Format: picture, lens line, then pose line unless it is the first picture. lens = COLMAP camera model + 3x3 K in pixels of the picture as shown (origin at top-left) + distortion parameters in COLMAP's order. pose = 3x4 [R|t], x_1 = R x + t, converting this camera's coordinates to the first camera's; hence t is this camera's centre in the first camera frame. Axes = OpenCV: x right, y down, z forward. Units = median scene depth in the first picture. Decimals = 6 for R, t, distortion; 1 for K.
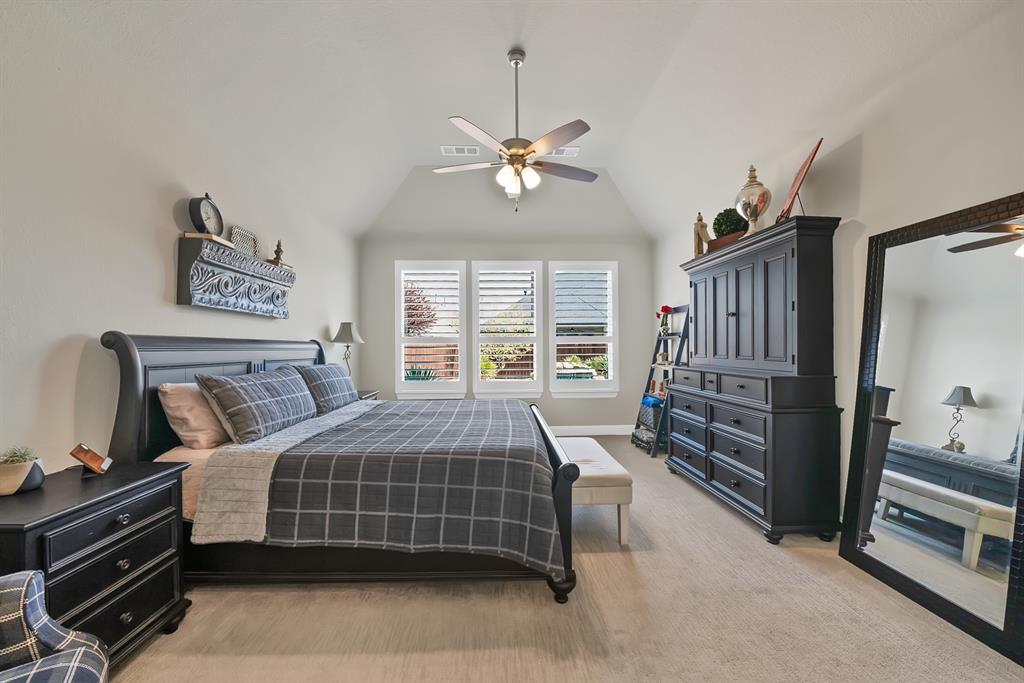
lens RADIAL K [[368.8, 0, 505.5], [0, 368.8, 344.2], [0, 0, 1]] dist [-0.018105, 0.000701]
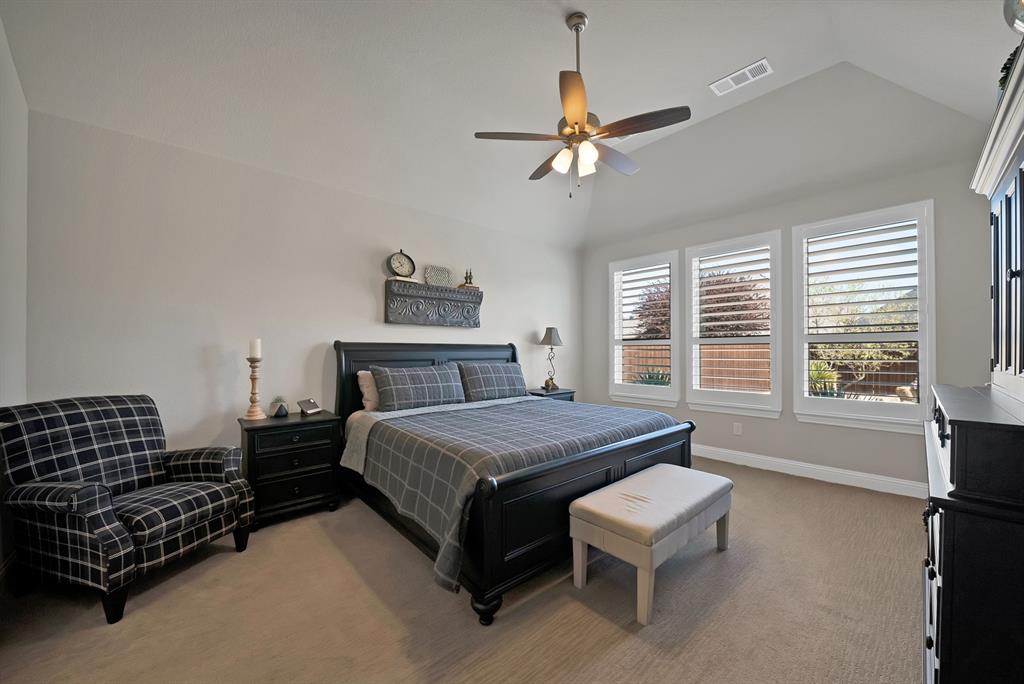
lens RADIAL K [[368.8, 0, 519.8], [0, 368.8, 346.4], [0, 0, 1]] dist [-0.018105, 0.000701]
pose [[0.672325, -0.002212, -0.740252, 0.496453], [0.003023, 0.999995, -0.000243, -0.001629], [0.740250, -0.002075, 0.672329, 0.236707]]
